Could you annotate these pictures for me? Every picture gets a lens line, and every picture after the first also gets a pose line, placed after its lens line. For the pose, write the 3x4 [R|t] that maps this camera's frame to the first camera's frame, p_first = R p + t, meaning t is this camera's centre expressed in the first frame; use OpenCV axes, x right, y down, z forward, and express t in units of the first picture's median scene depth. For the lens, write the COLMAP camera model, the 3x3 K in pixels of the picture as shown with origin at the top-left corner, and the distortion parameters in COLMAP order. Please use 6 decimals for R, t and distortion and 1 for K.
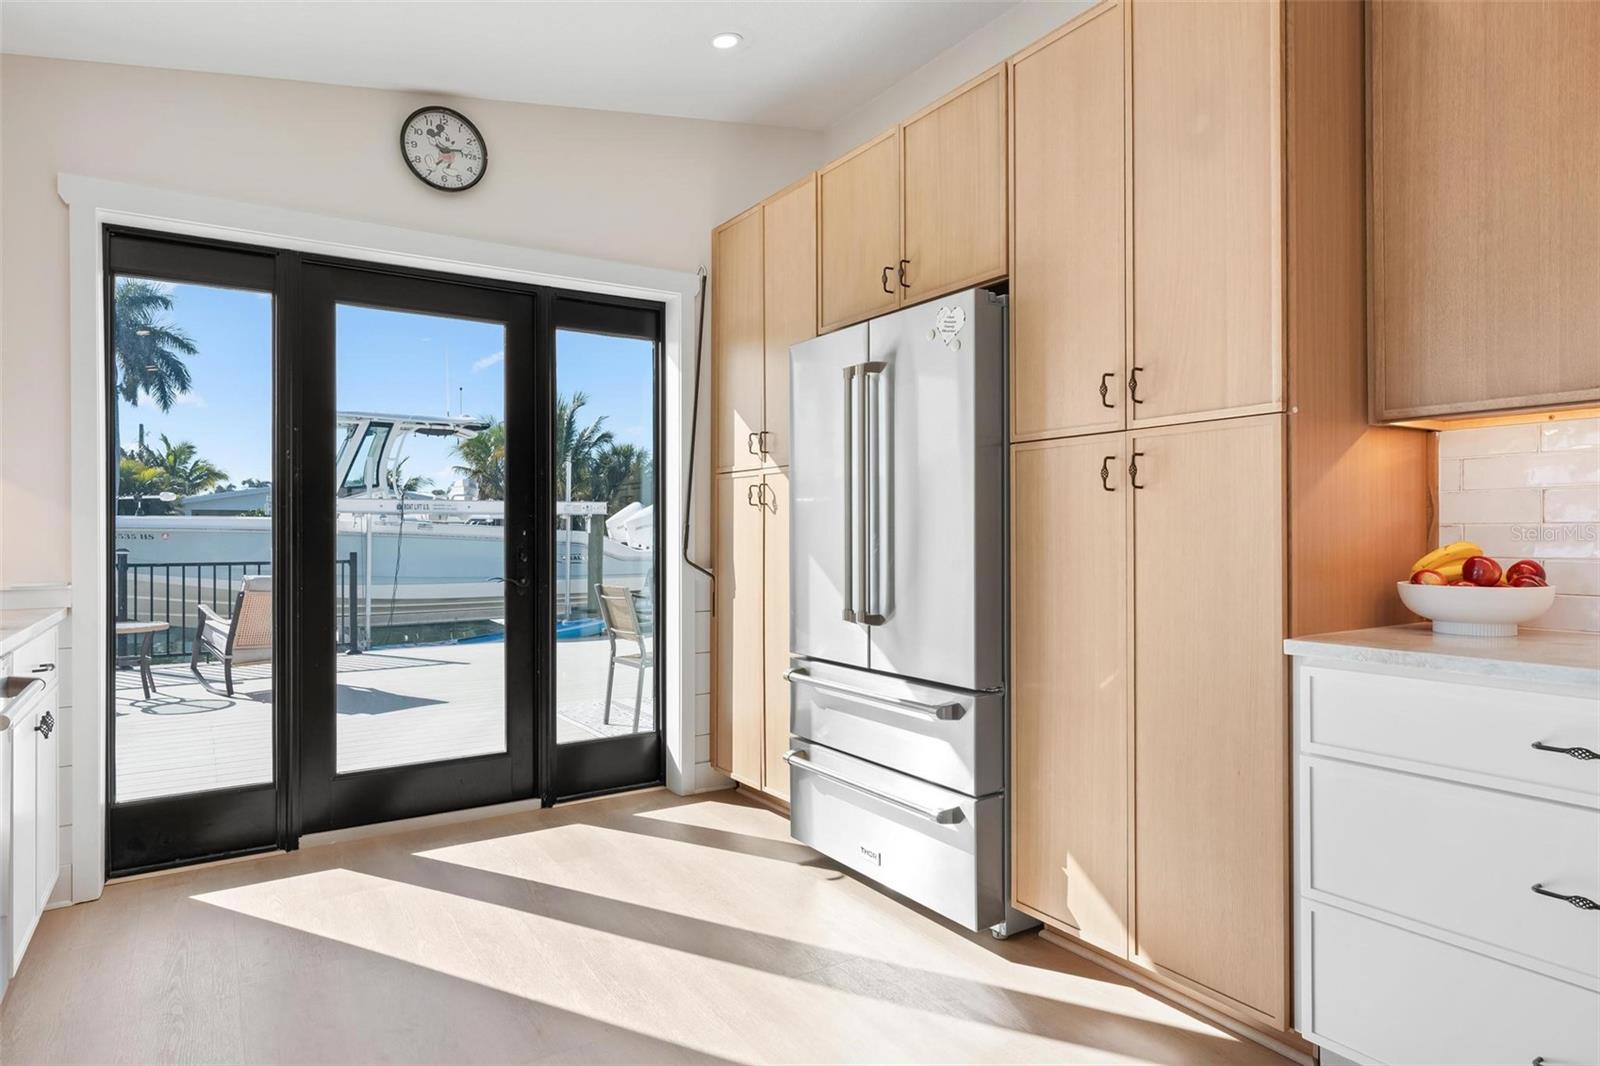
lens RADIAL K [[909.2, 0, 805.3], [0, 909.2, 532.1], [0, 0, 1]] dist [-0.002532, -0.000206]
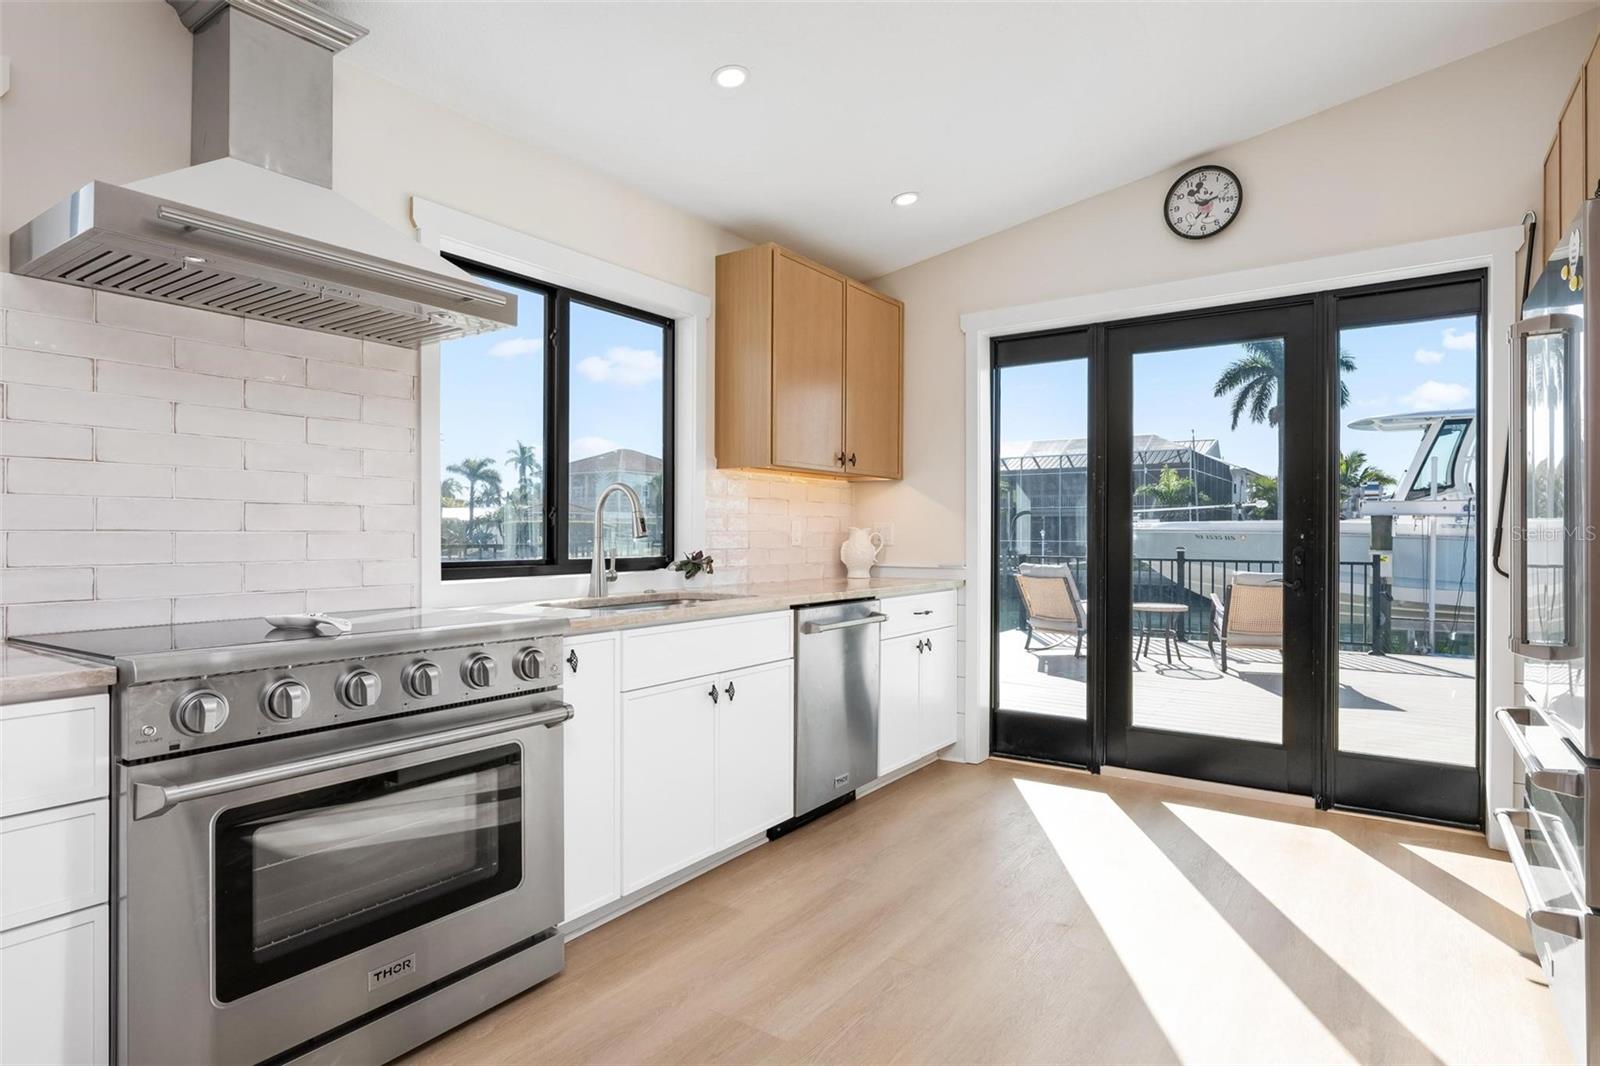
lens RADIAL K [[861.4, 0, 807.8], [0, 861.4, 535.8], [0, 0, 1]] dist [-0.002550, 0.000200]
pose [[0.373431, 0.005082, -0.927644, 0.399855], [-0.003525, 0.999986, 0.004060, -0.001902], [0.927651, 0.001754, 0.373444, 0.121460]]
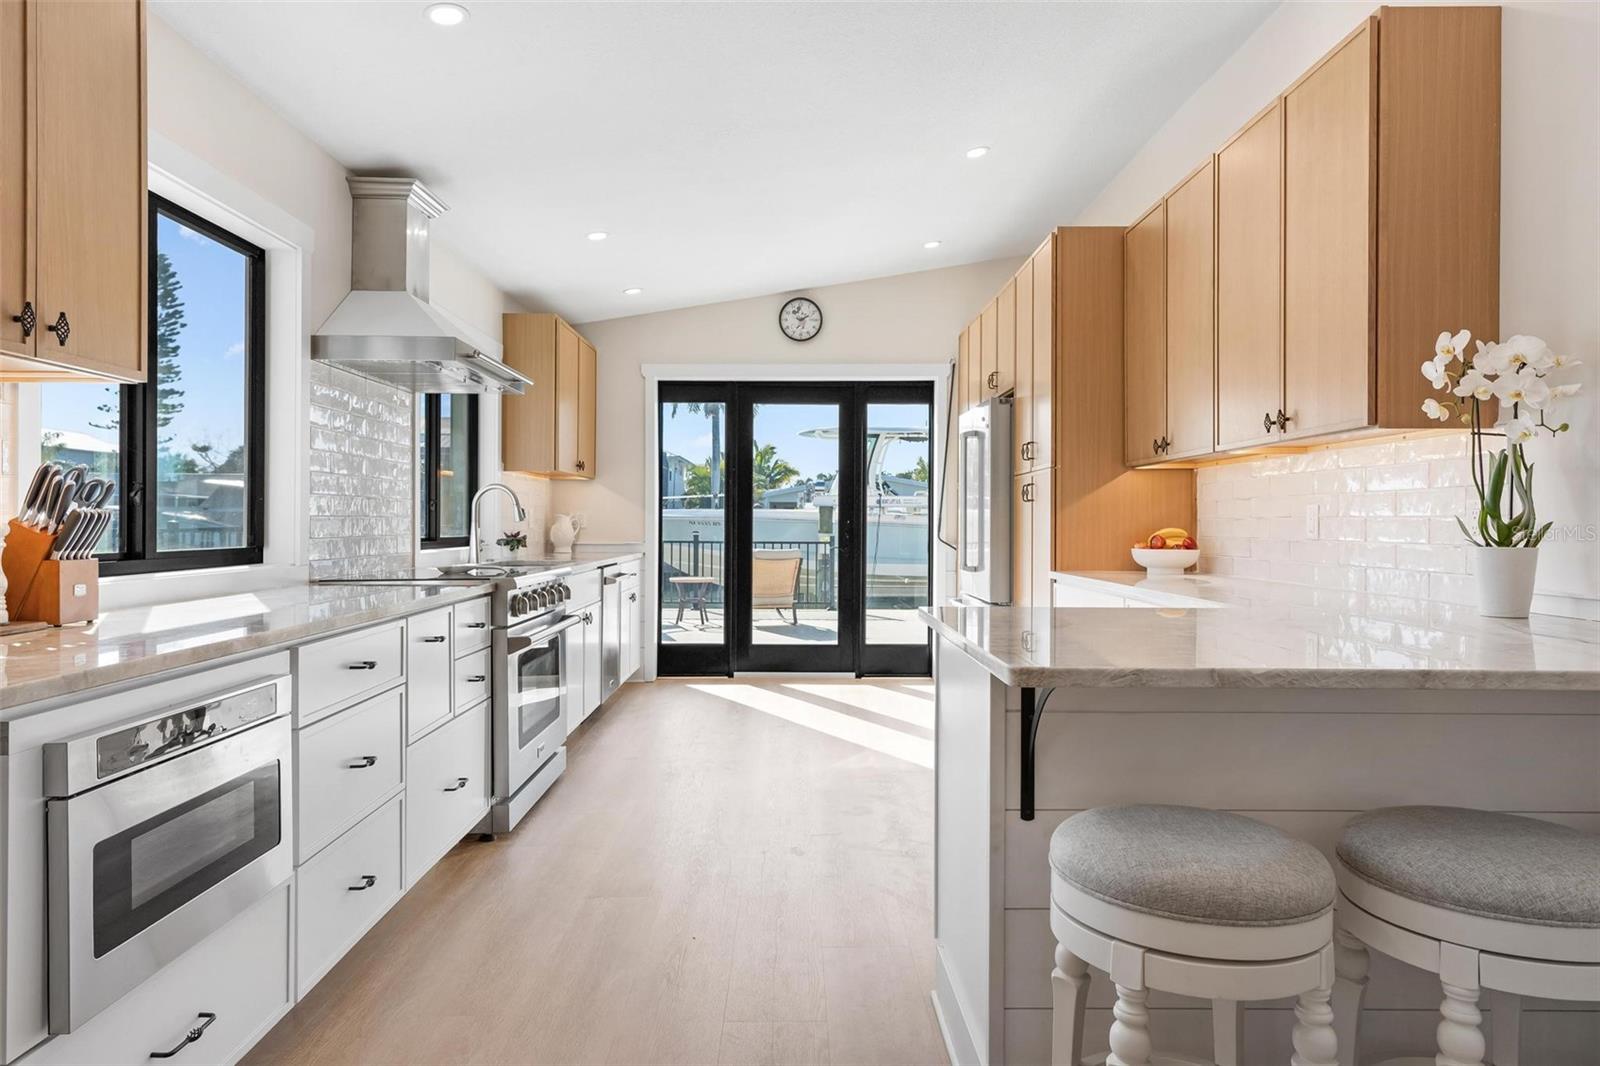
lens RADIAL K [[991.4, 0, 821.4], [0, 991.4, 528.5], [0, 0, 1]] dist [0.001768, 0.001195]
pose [[0.849911, 0.009020, -0.526849, 0.684893], [-0.006271, 0.999956, 0.007004, 0.000812], [0.526889, -0.002649, 0.849930, -0.688862]]
